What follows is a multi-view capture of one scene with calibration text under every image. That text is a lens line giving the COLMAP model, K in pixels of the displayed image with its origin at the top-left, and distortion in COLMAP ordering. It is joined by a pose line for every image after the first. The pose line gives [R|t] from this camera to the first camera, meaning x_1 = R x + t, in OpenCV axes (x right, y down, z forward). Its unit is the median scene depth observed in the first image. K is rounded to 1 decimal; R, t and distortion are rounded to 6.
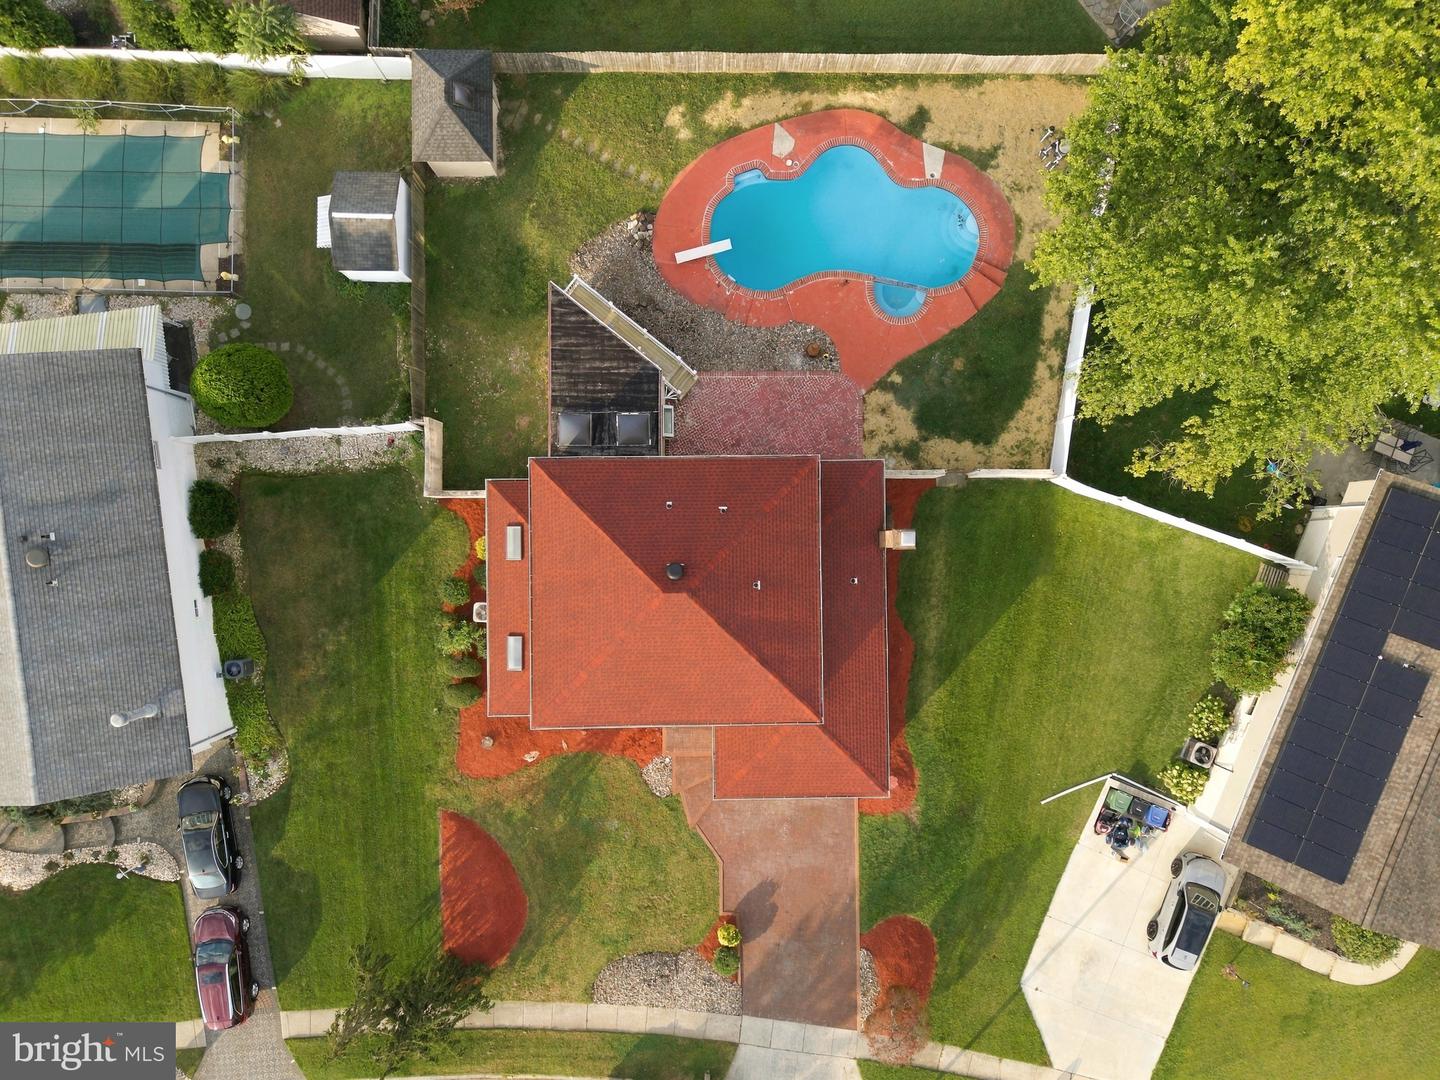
lens RADIAL K [[969.9, 0, 709.8], [0, 969.9, 507.8], [0, 0, 1]] dist [0.051461, -0.070998]
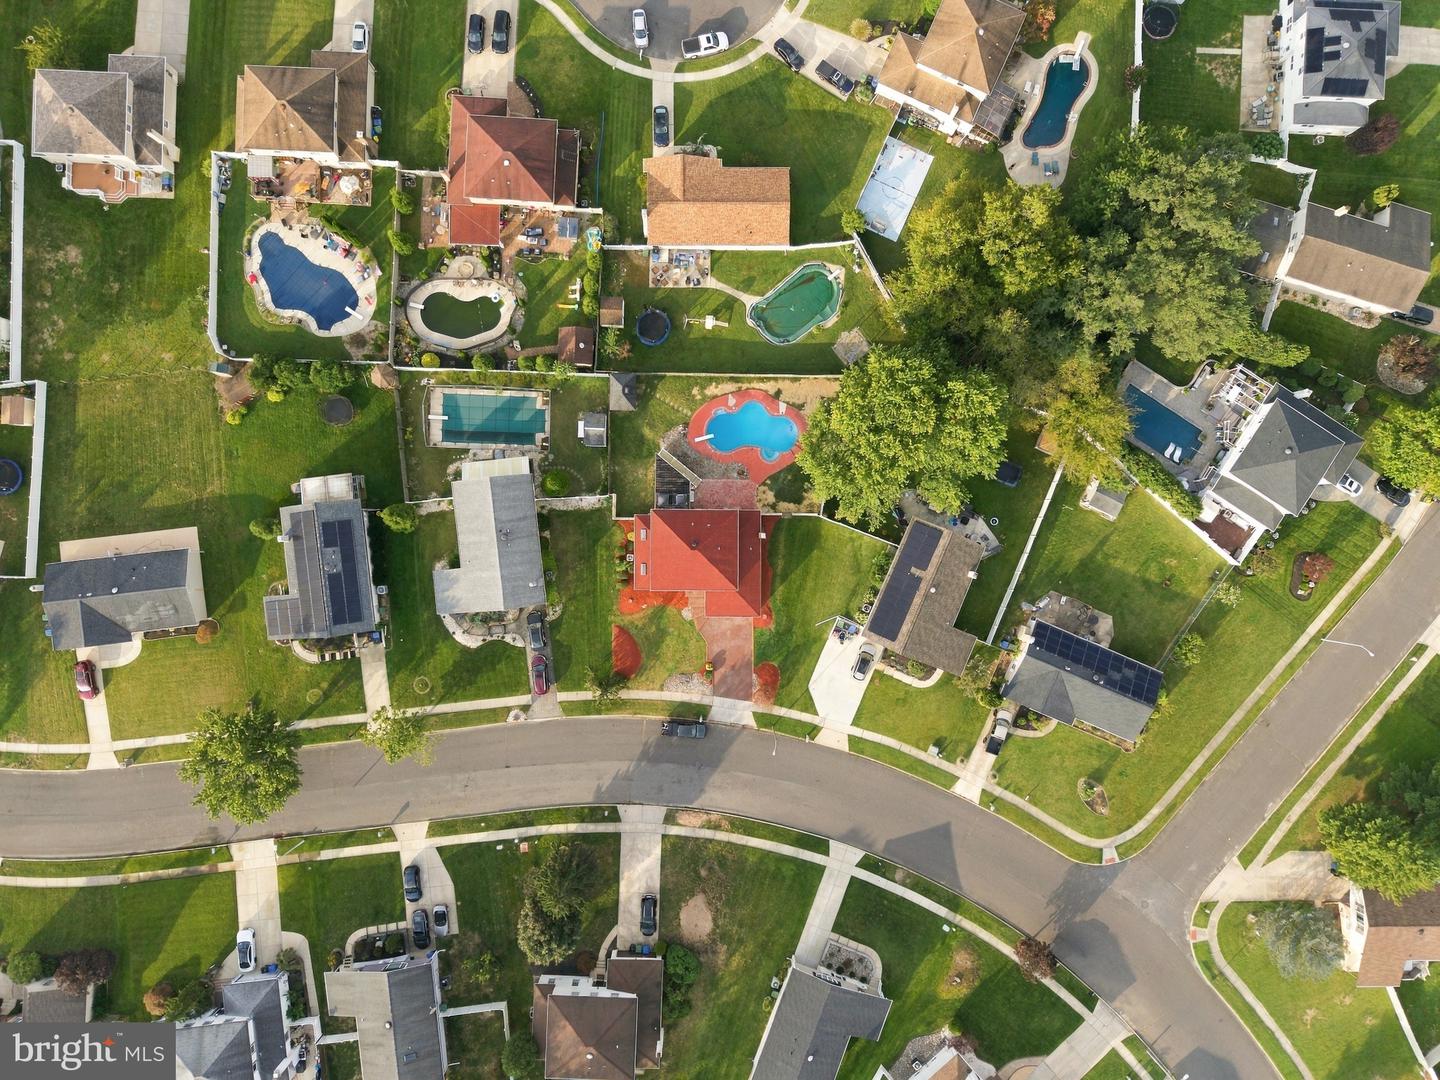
lens RADIAL K [[980.5, 0, 720.0], [0, 980.5, 540.0], [0, 0, 1]] dist [0.030642, -0.030229]
pose [[0.999827, 0.015004, 0.011005, 0.013031], [-0.015385, 0.999253, 0.035450, -0.058278], [-0.010465, -0.035613, 0.999311, -1.987274]]
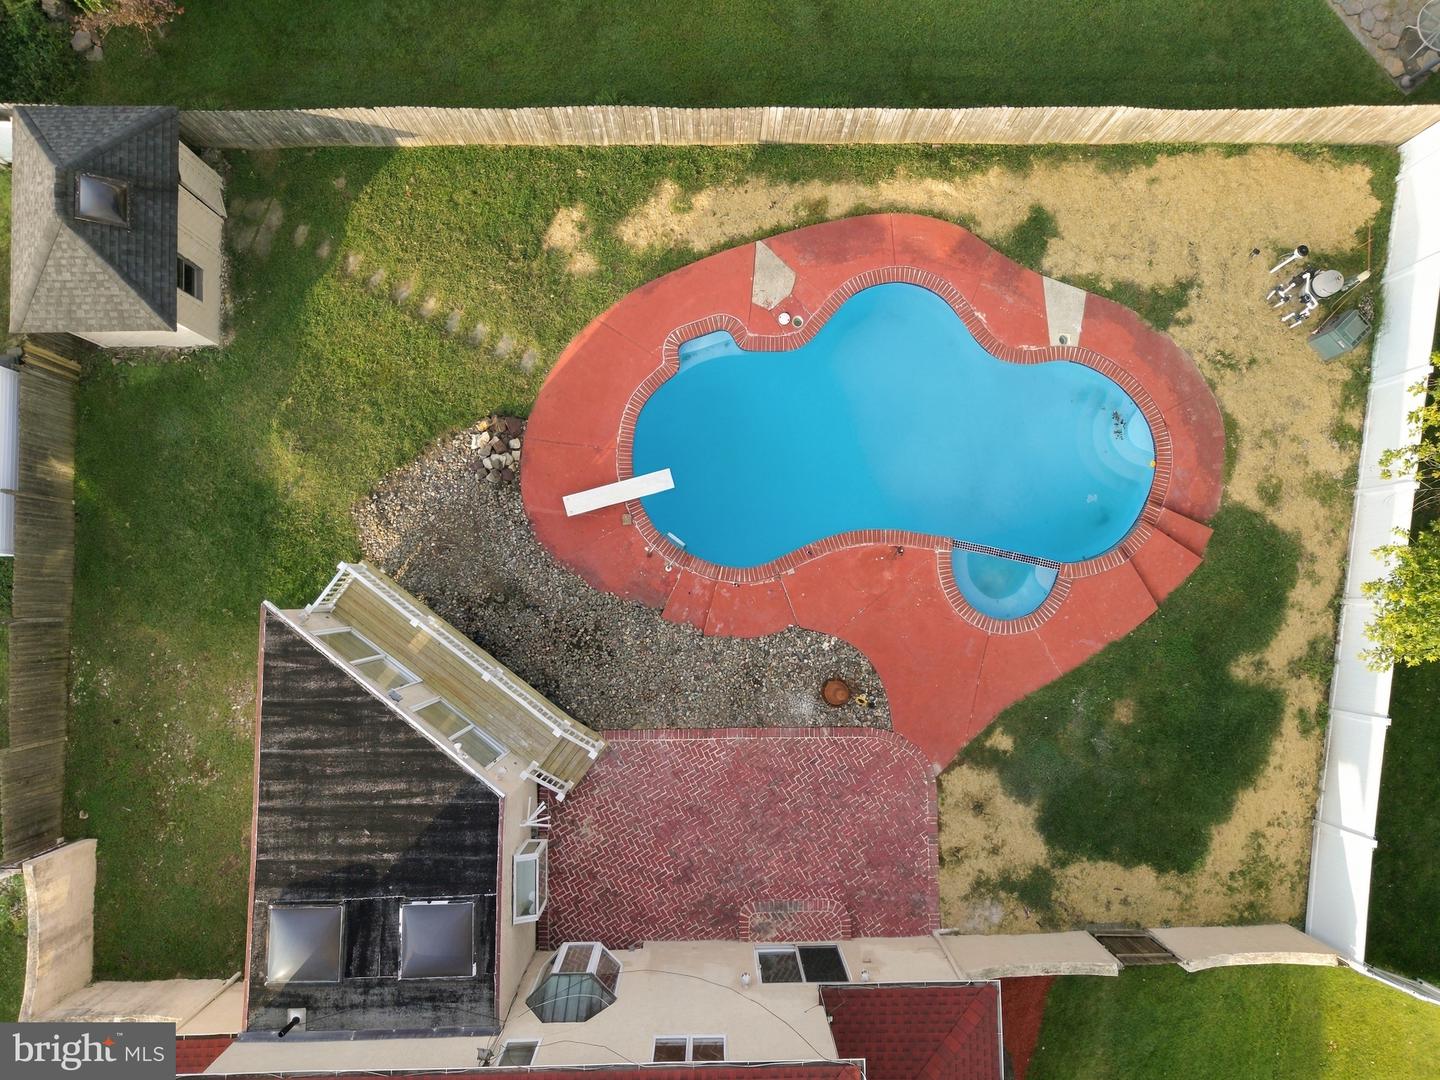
lens RADIAL K [[980.5, 0, 720.0], [0, 980.5, 540.0], [0, 0, 1]] dist [0.030642, -0.030229]
pose [[0.999977, -0.006741, -0.001151, 0.046919], [0.006716, 0.999772, -0.020250, -0.226305], [0.001287, 0.020242, 0.999794, 0.484046]]
